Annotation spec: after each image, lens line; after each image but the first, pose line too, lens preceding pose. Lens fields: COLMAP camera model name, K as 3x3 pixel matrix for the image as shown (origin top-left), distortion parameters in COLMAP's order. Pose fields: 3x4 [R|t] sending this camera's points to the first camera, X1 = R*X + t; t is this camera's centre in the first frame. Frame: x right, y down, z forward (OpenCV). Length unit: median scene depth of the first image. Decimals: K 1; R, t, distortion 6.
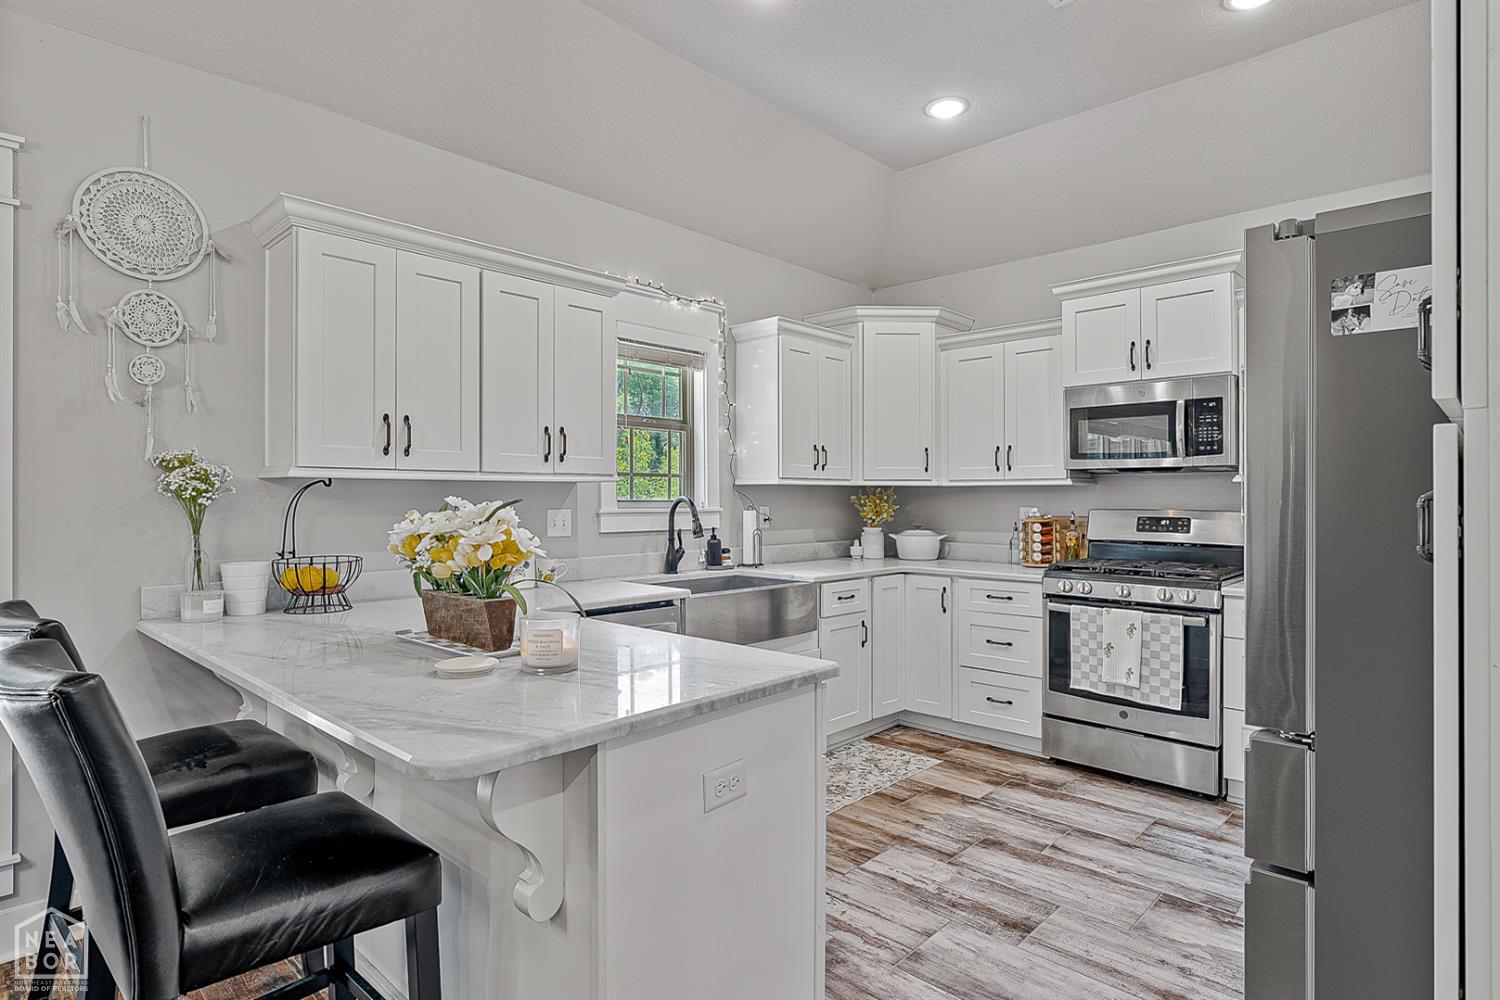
lens RADIAL K [[791.1, 0, 750.0], [0, 791.1, 500.0], [0, 0, 1]] dist [-0.000481, 0.000121]
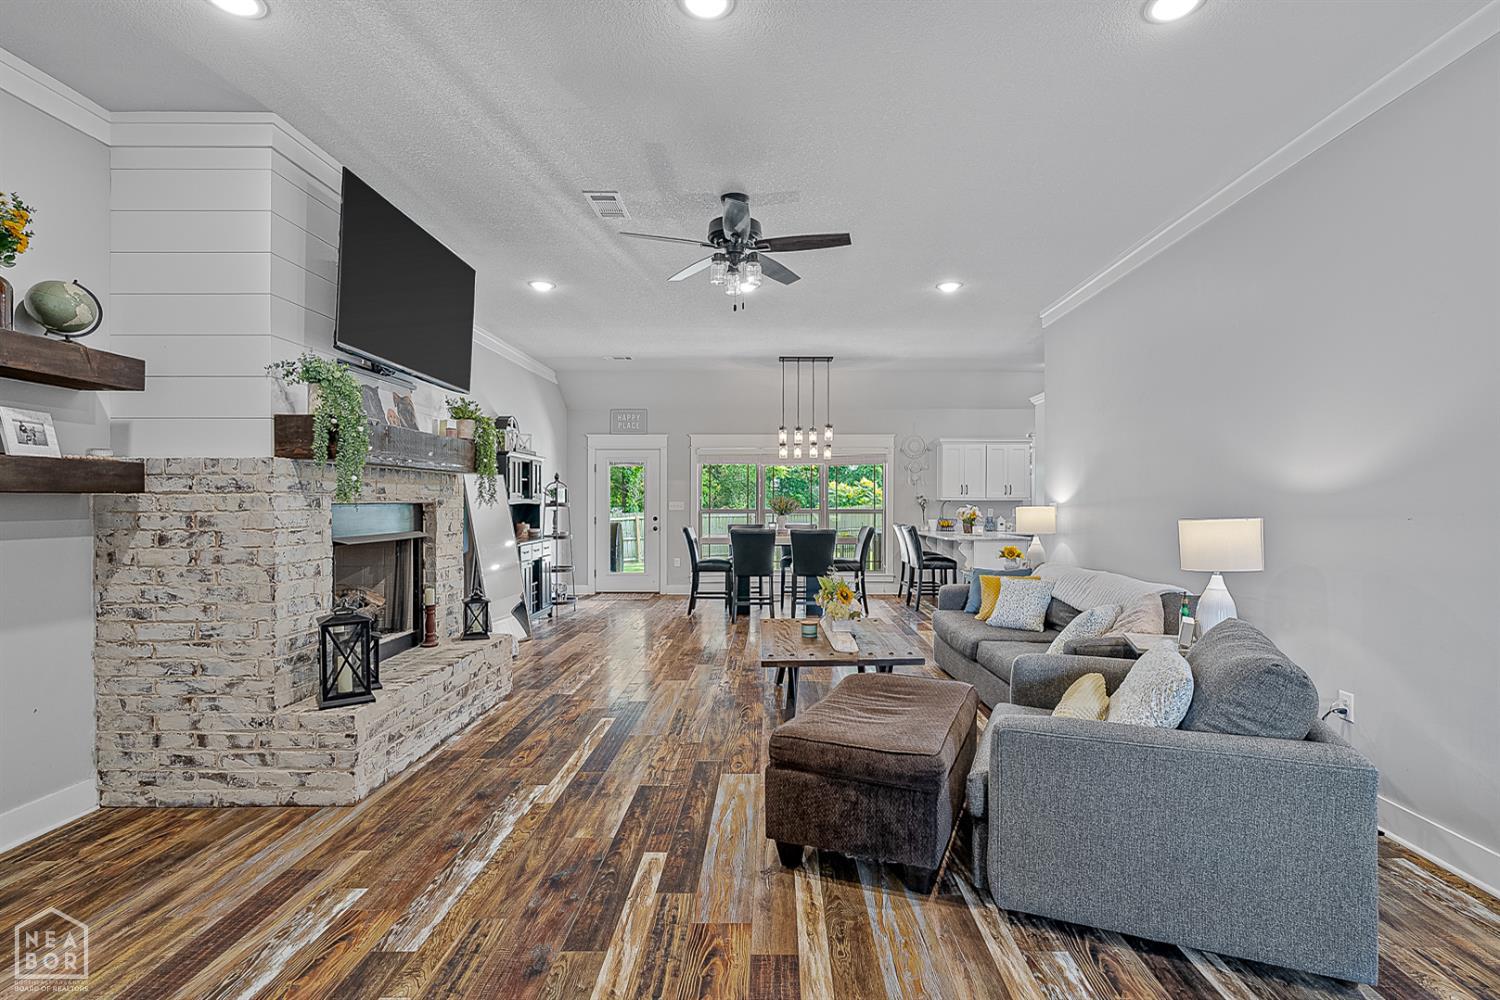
lens RADIAL K [[721.3, 0, 750.0], [0, 721.3, 500.0], [0, 0, 1]] dist [0.000426, 0.000122]
pose [[0.673461, 0.000493, -0.739222, 1.628242], [-0.004263, 0.999986, -0.003217, -0.010583], [0.739210, 0.005318, 0.673454, -2.431898]]
